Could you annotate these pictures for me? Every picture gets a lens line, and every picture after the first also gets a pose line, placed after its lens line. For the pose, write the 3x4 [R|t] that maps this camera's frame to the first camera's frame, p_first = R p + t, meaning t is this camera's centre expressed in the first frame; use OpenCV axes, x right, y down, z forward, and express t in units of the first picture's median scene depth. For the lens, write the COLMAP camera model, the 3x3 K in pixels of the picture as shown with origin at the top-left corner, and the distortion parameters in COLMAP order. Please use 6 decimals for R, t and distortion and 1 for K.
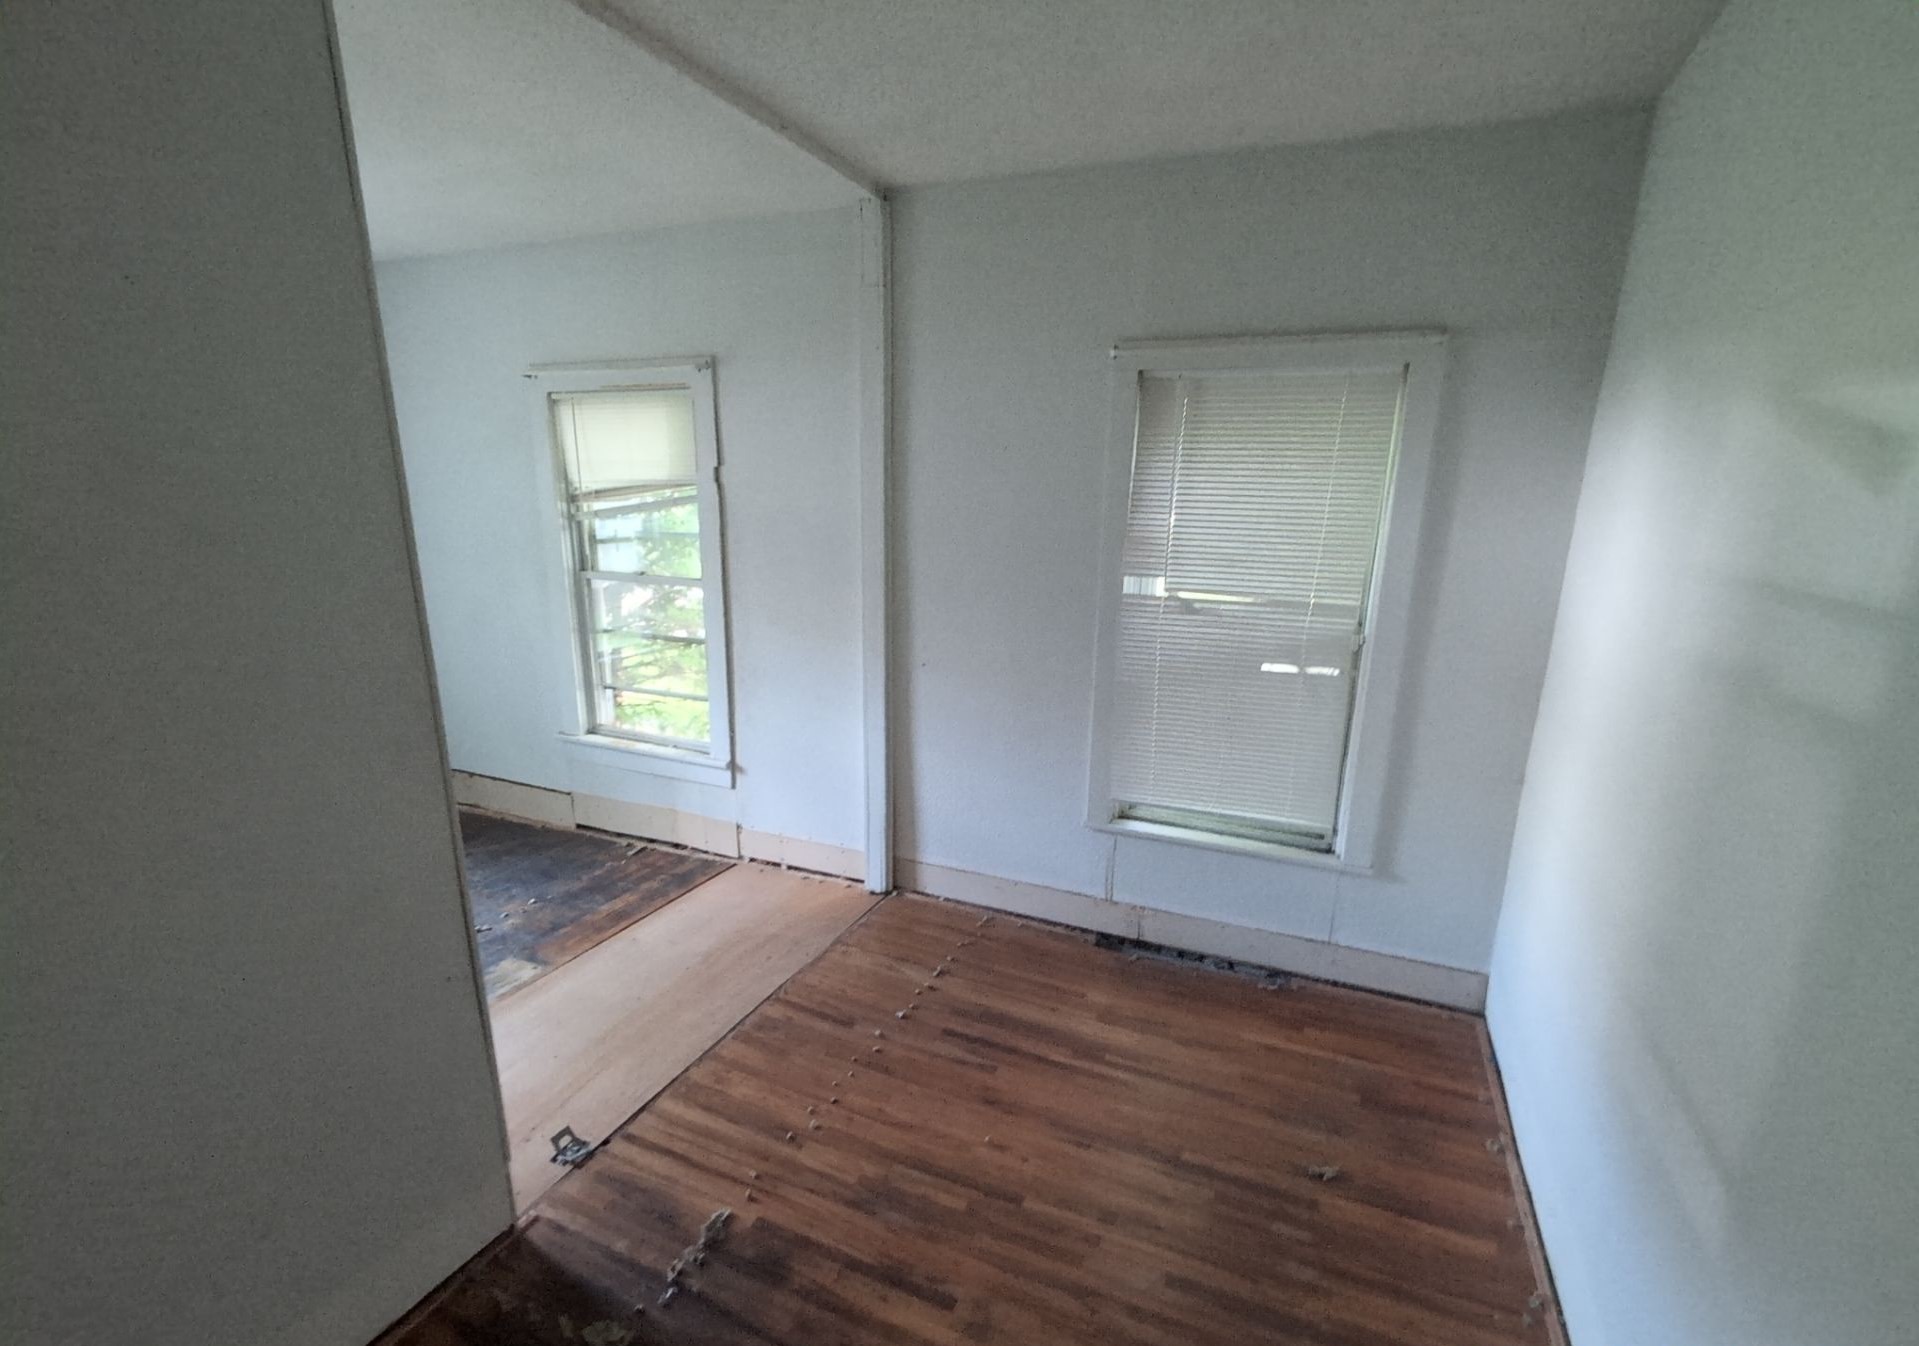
lens RADIAL K [[885.6, 0, 954.4], [0, 885.6, 722.0], [0, 0, 1]] dist [-0.001653, -0.000041]
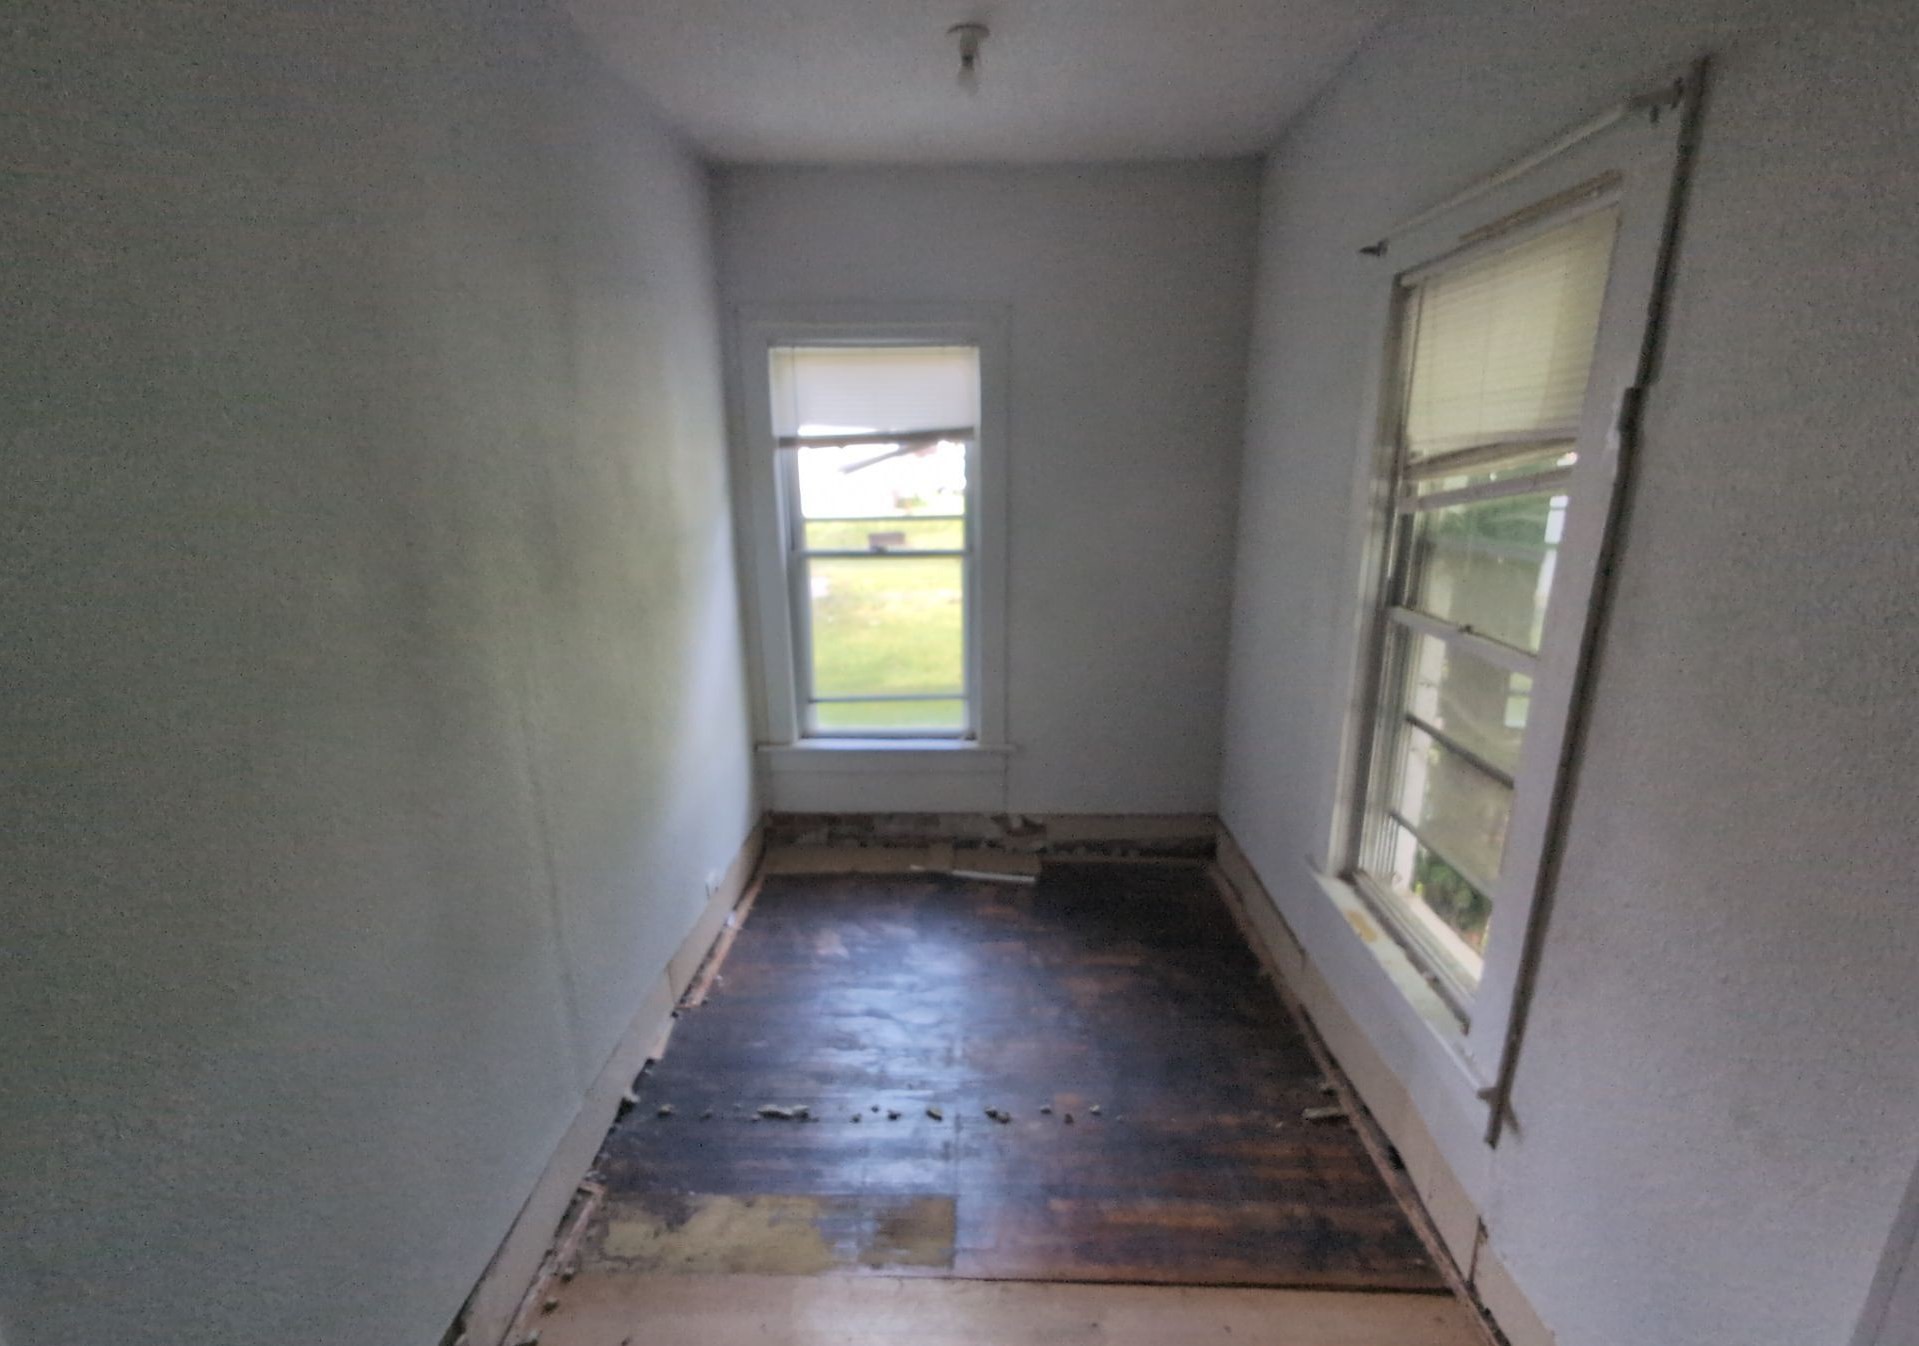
lens RADIAL K [[885.6, 0, 954.4], [0, 885.6, 722.0], [0, 0, 1]] dist [-0.001653, -0.000041]
pose [[0.351154, 0.243868, -0.904002, -0.000261], [-0.199929, 0.962748, 0.182055, -0.152641], [0.914724, 0.116807, 0.386829, 0.569708]]
